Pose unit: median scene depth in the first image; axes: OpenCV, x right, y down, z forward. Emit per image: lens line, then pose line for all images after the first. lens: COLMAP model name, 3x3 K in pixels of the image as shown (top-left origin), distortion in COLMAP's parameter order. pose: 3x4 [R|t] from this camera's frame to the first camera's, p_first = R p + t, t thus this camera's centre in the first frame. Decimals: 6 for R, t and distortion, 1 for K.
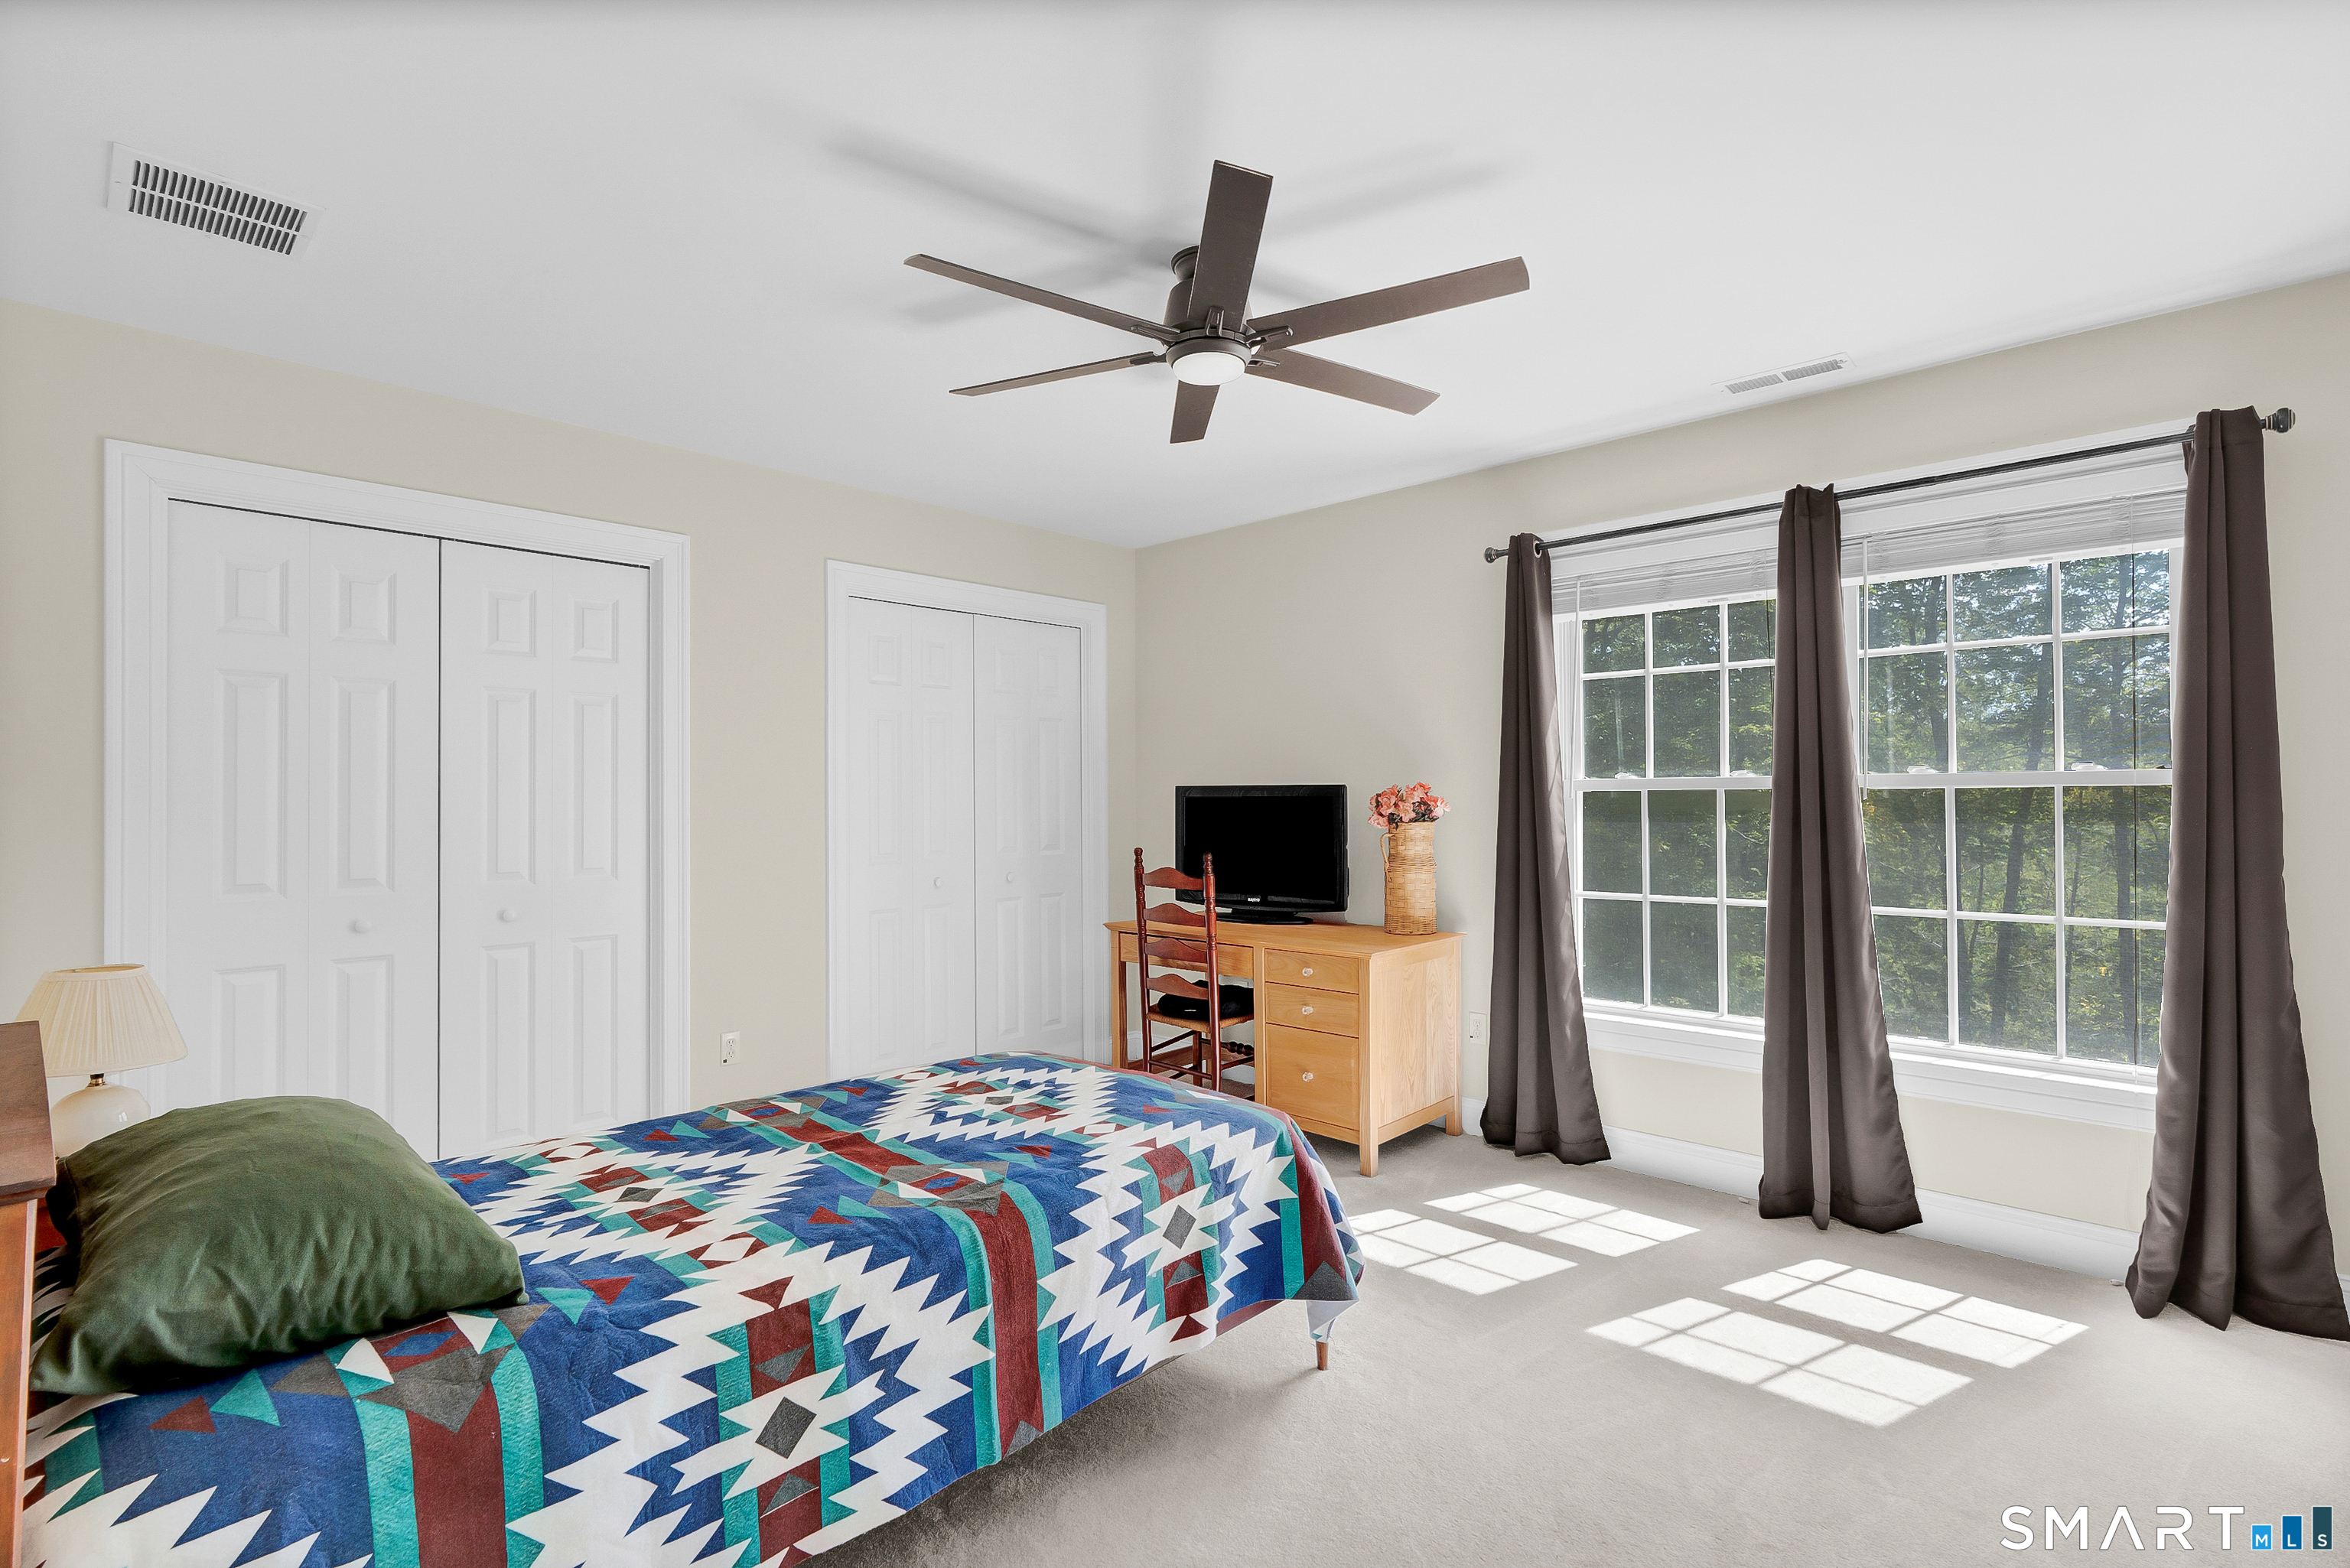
lens RADIAL K [[1103.9, 0, 1175.0], [0, 1103.9, 784.0], [0, 0, 1]] dist [-0.000218, 0.000013]
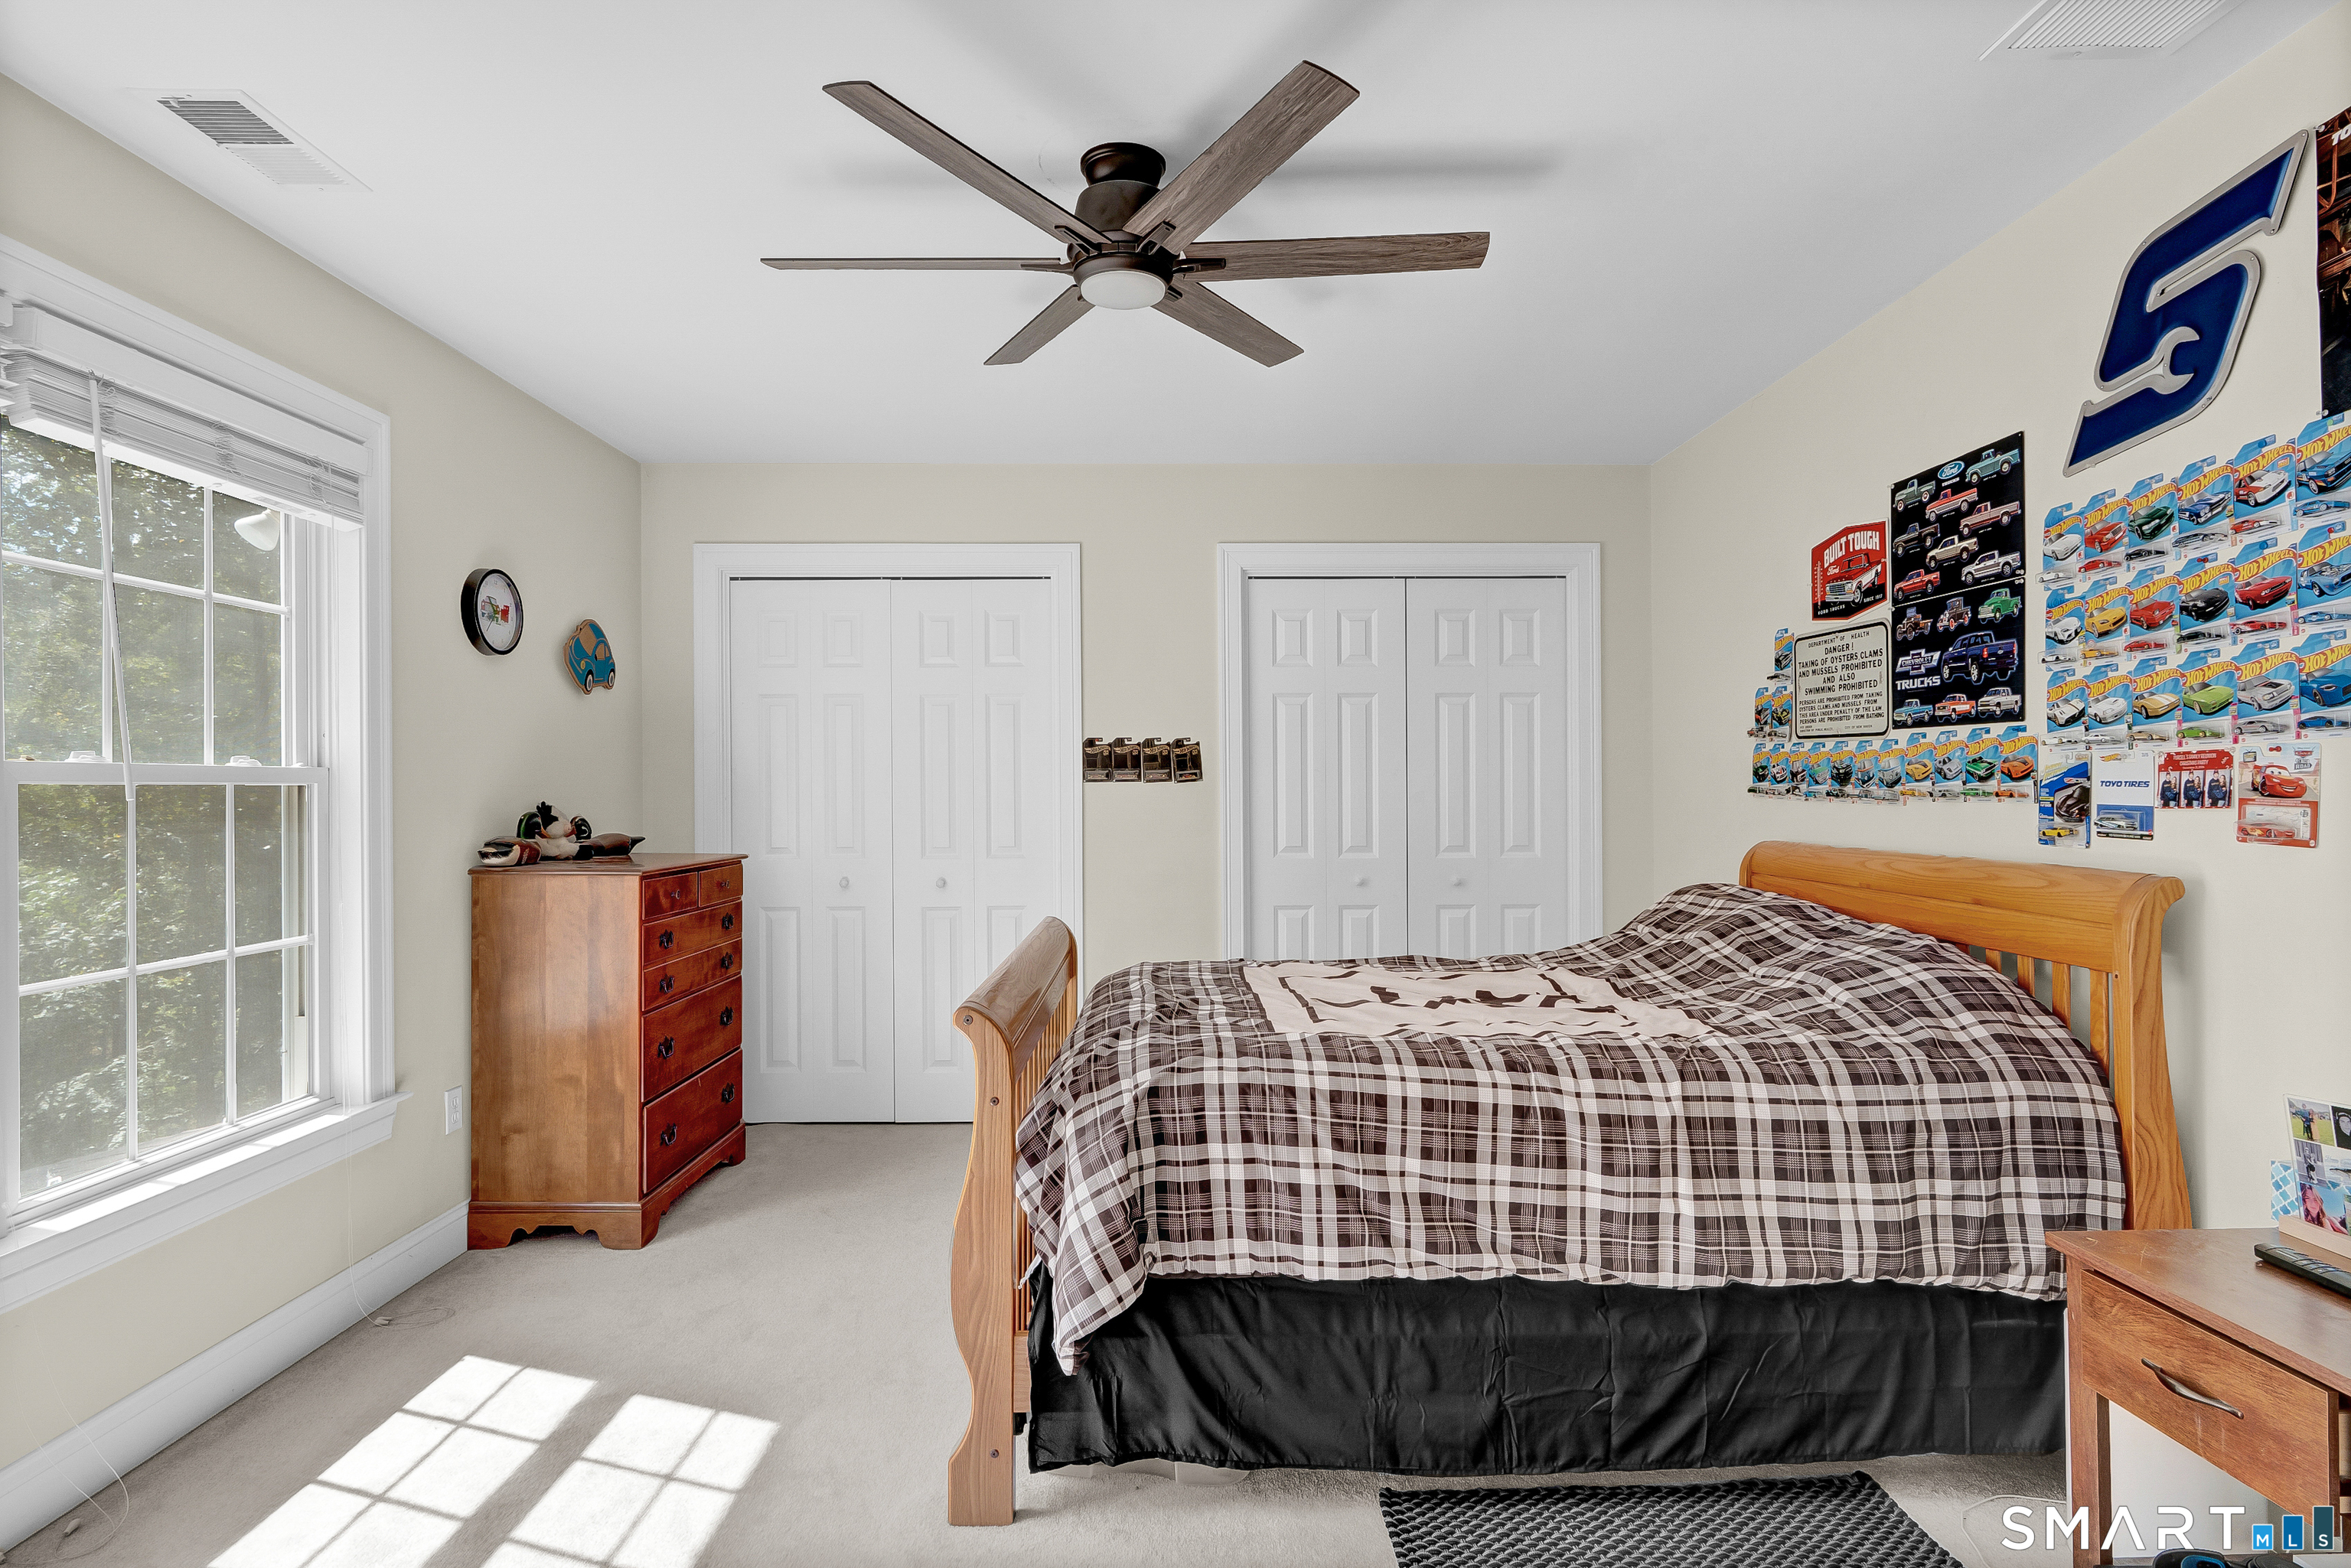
lens RADIAL K [[1214.4, 0, 1175.5], [0, 1214.4, 784.0], [0, 0, 1]] dist [0.001520, 0.001255]
pose [[-0.687714, 0.008170, 0.725936, -0.546185], [-0.001926, 0.999913, -0.013077, 0.019376], [-0.725980, -0.010392, -0.687638, 1.398480]]
